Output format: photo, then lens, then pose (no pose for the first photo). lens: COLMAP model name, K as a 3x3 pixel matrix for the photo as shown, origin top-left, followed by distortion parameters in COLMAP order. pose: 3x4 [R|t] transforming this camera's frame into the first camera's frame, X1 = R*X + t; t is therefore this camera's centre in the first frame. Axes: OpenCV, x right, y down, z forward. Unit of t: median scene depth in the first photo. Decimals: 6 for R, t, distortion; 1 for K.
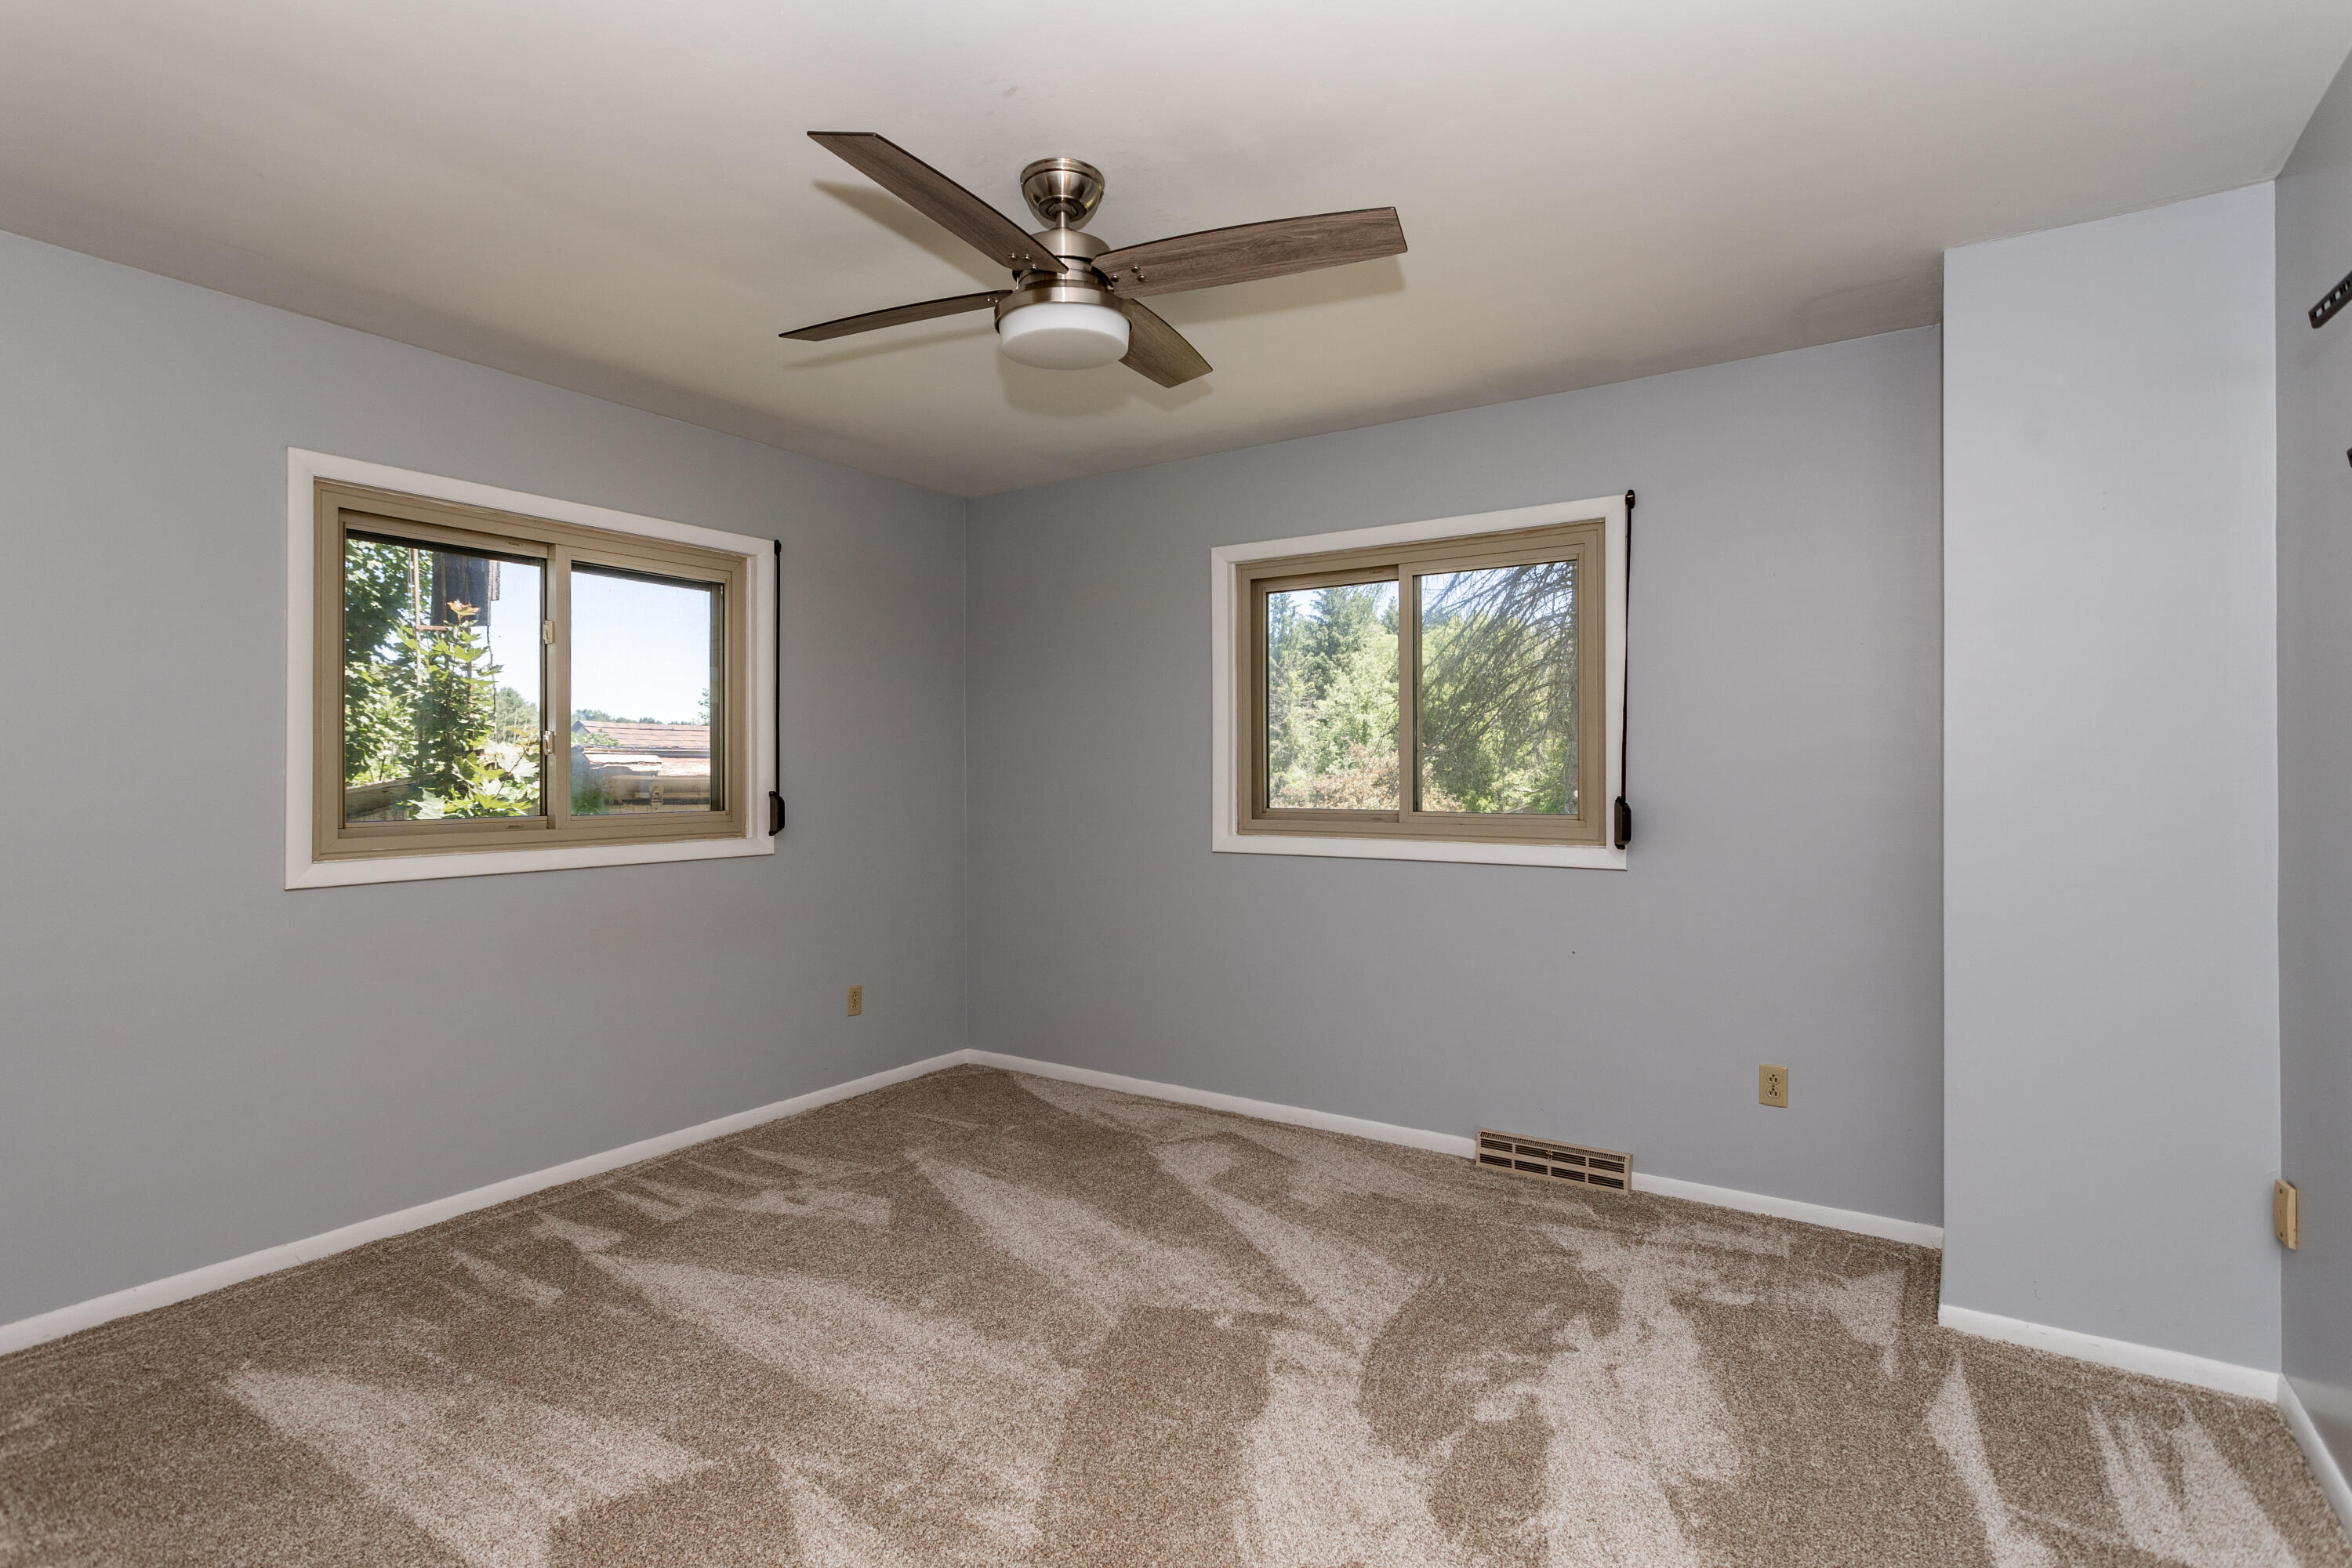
lens RADIAL K [[1108.6, 0, 1176.6], [0, 1108.6, 767.8], [0, 0, 1]] dist [-0.000463, 0.000288]
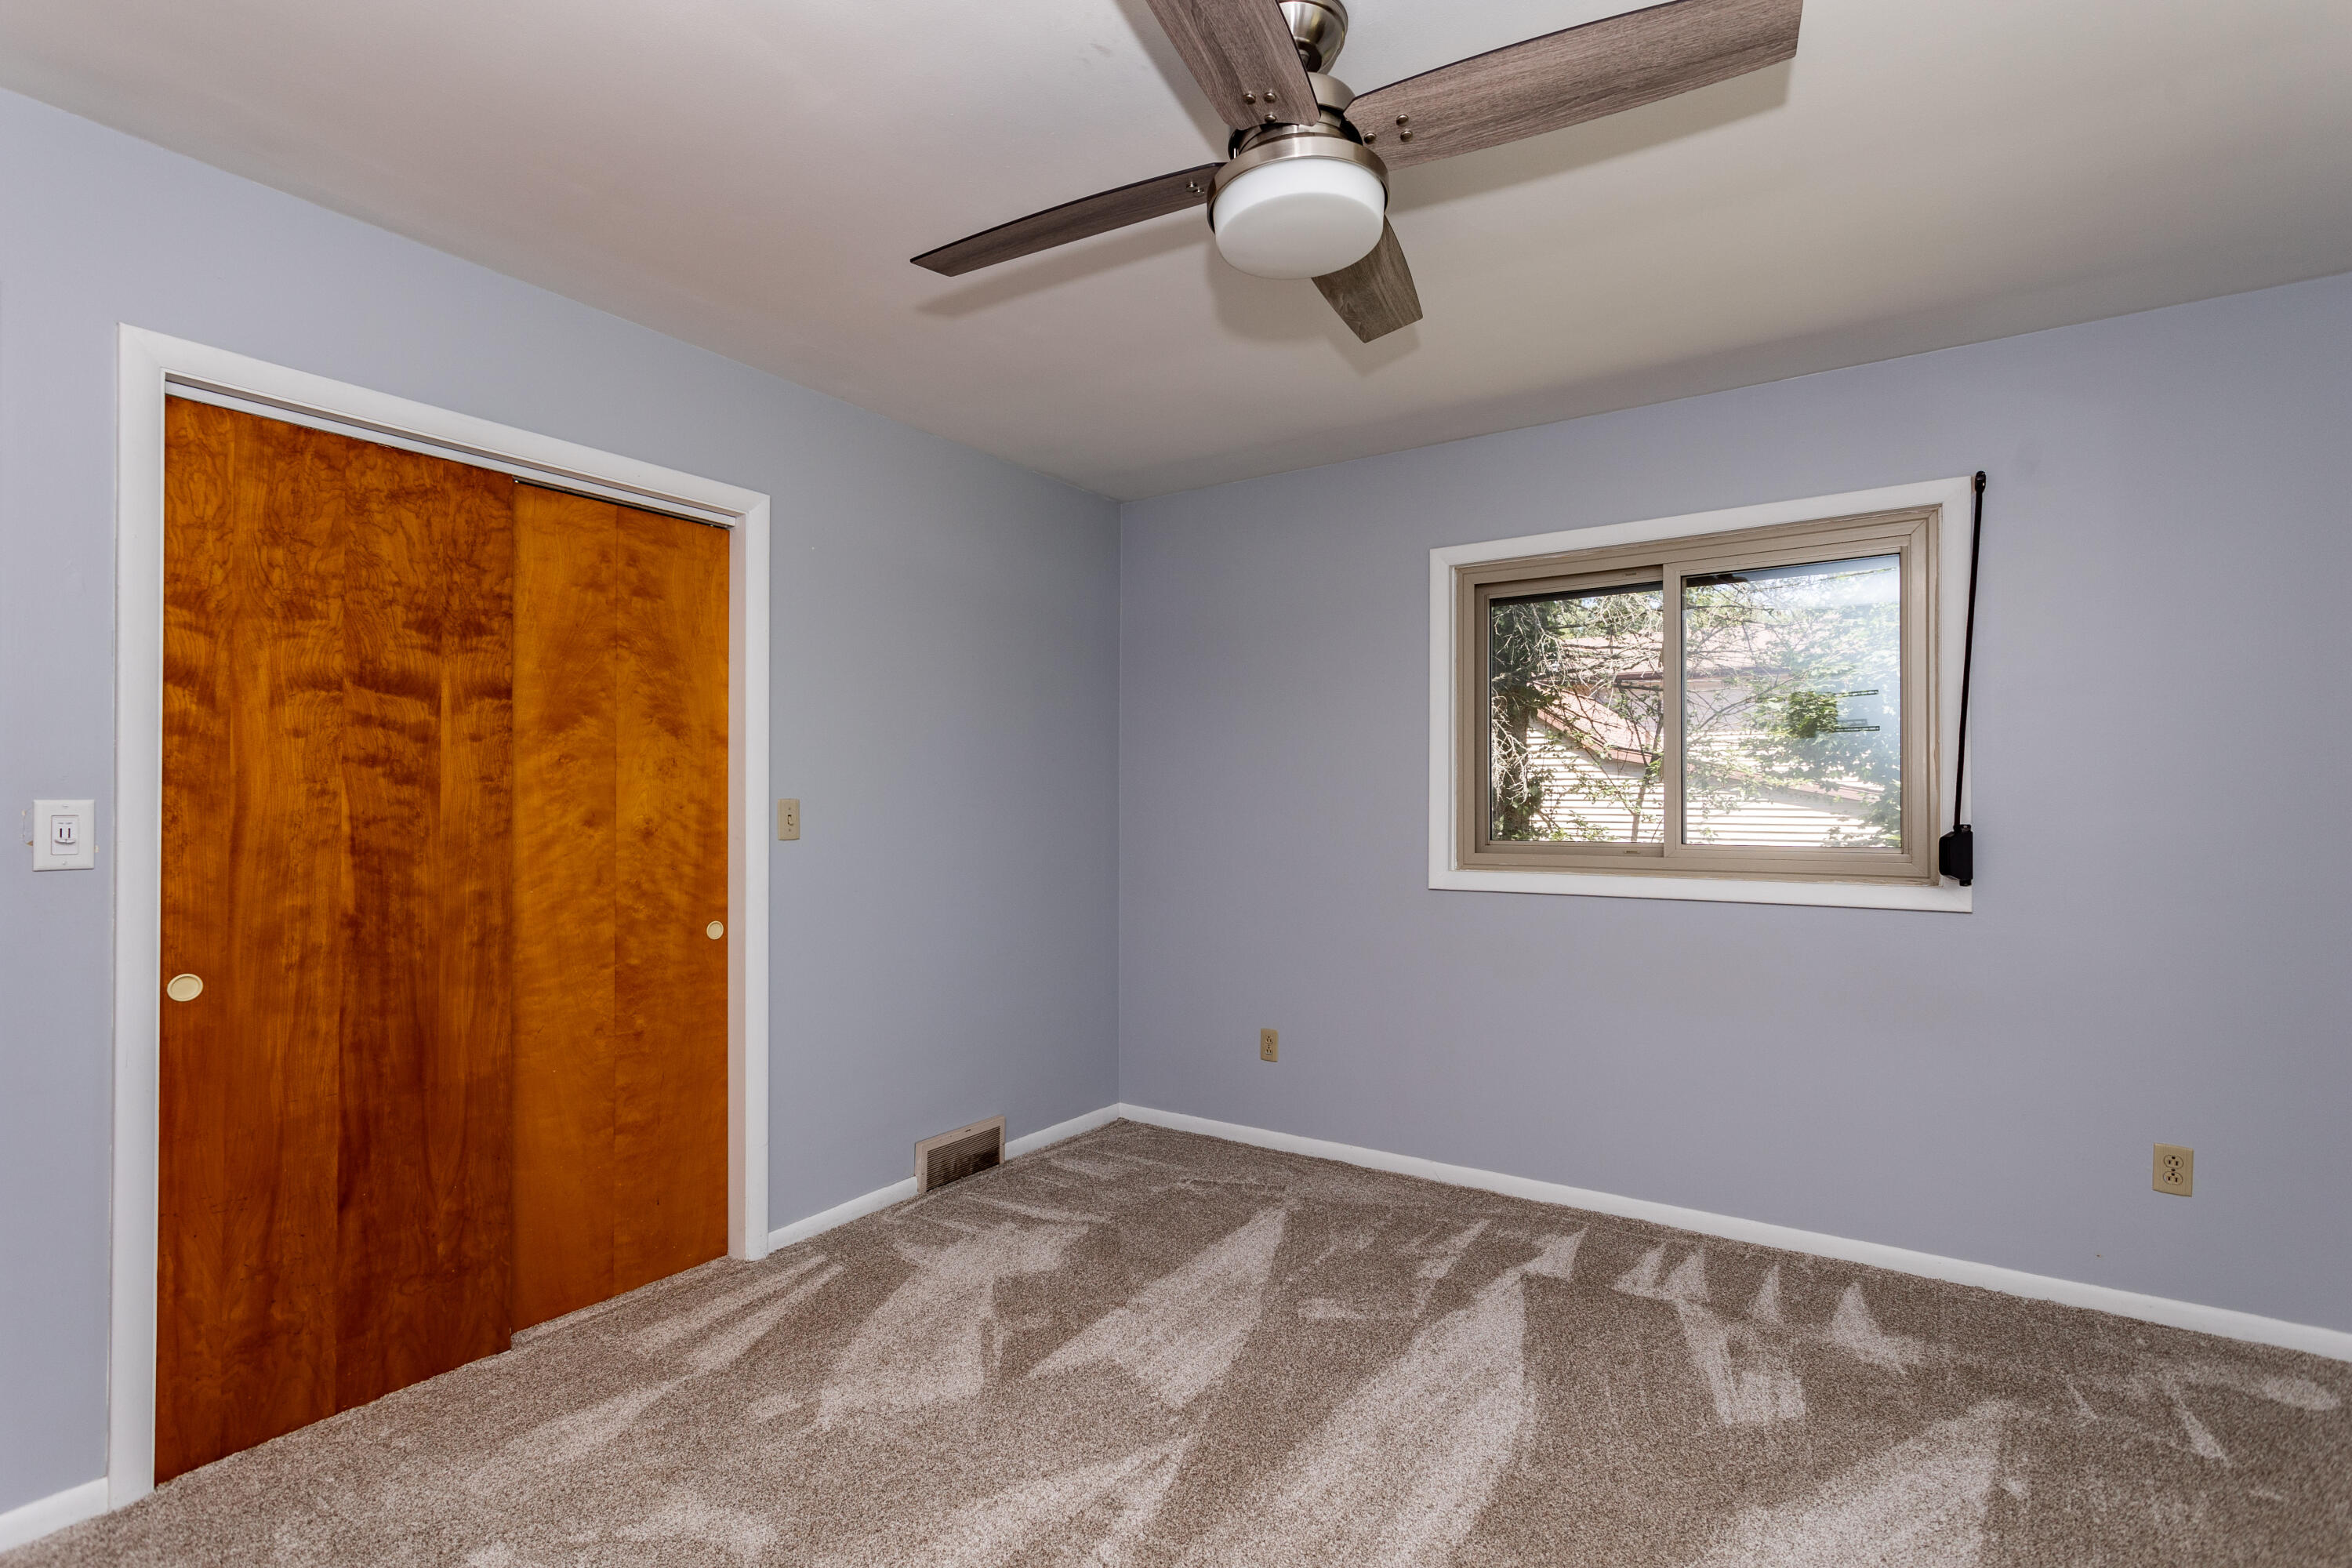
lens RADIAL K [[1133.2, 0, 1206.0], [0, 1133.2, 771.9], [0, 0, 1]] dist [0.002552, 0.000874]
pose [[0.013805, -0.024942, -0.999594, 0.458722], [0.001902, 0.999688, -0.024918, 0.006104], [0.999903, -0.001557, 0.013848, 0.621001]]
